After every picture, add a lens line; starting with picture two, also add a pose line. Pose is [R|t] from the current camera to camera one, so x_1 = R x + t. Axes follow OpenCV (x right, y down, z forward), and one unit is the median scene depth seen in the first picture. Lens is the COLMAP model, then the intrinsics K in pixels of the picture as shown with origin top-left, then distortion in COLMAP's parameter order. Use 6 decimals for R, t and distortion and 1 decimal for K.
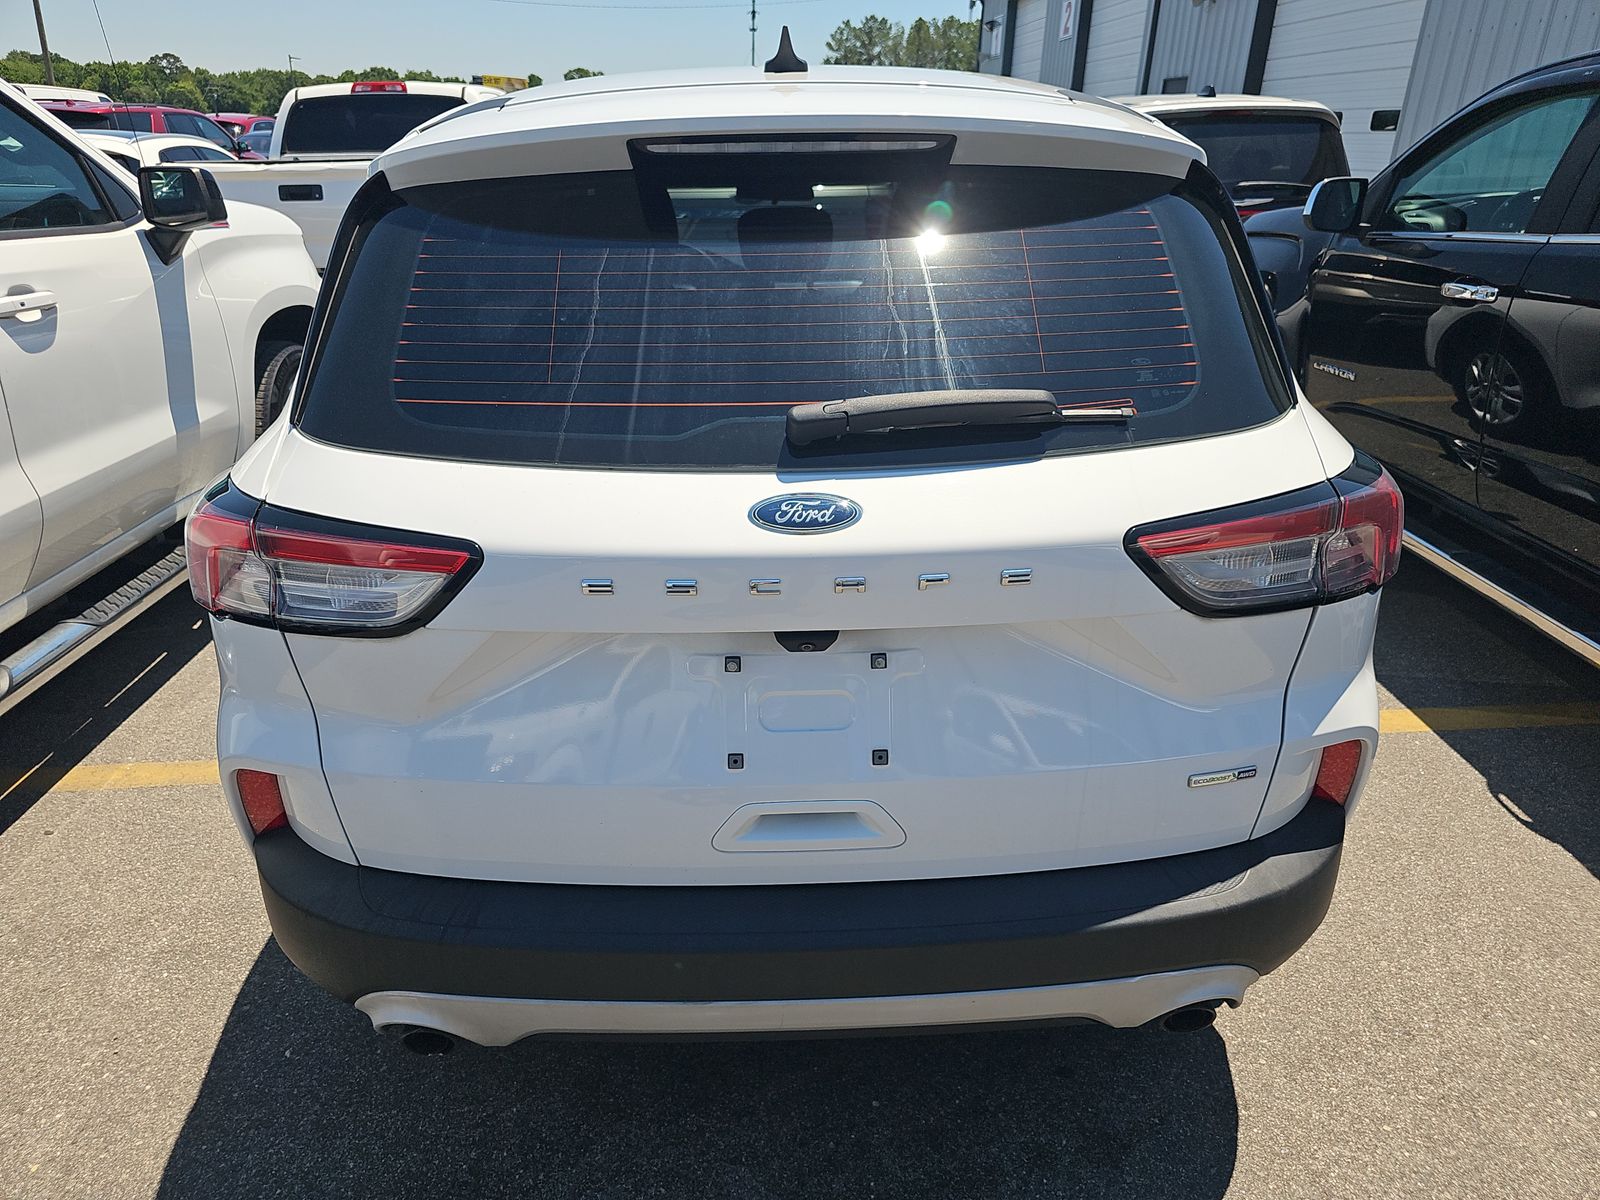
lens RADIAL K [[1168.4, 0, 782.2], [0, 1168.4, 598.9], [0, 0, 1]] dist [0.058997, 0.002367]
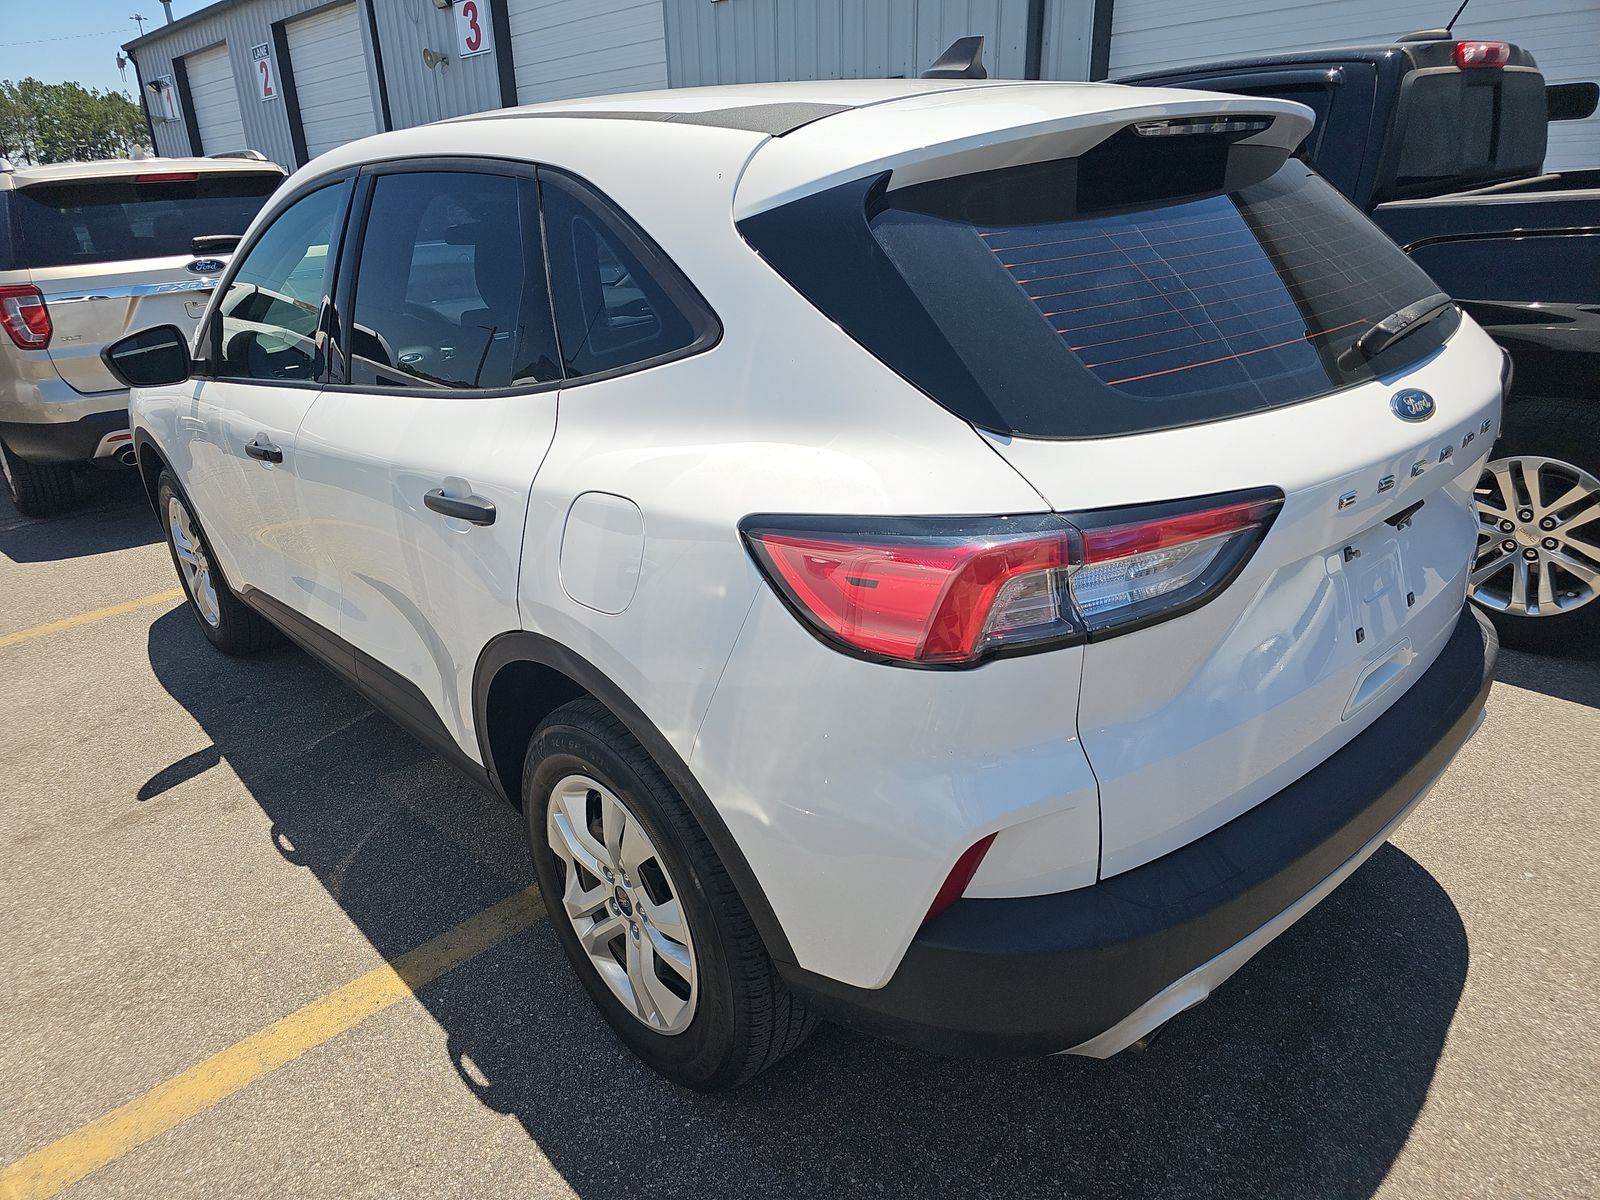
lens RADIAL K [[1168.4, 0, 782.2], [0, 1168.4, 598.9], [0, 0, 1]] dist [0.058997, 0.002367]
pose [[0.786780, -0.267439, 0.556286, -0.301773], [0.292507, 0.955180, 0.045504, -0.032046], [-0.543523, 0.126916, 0.829744, 0.094473]]
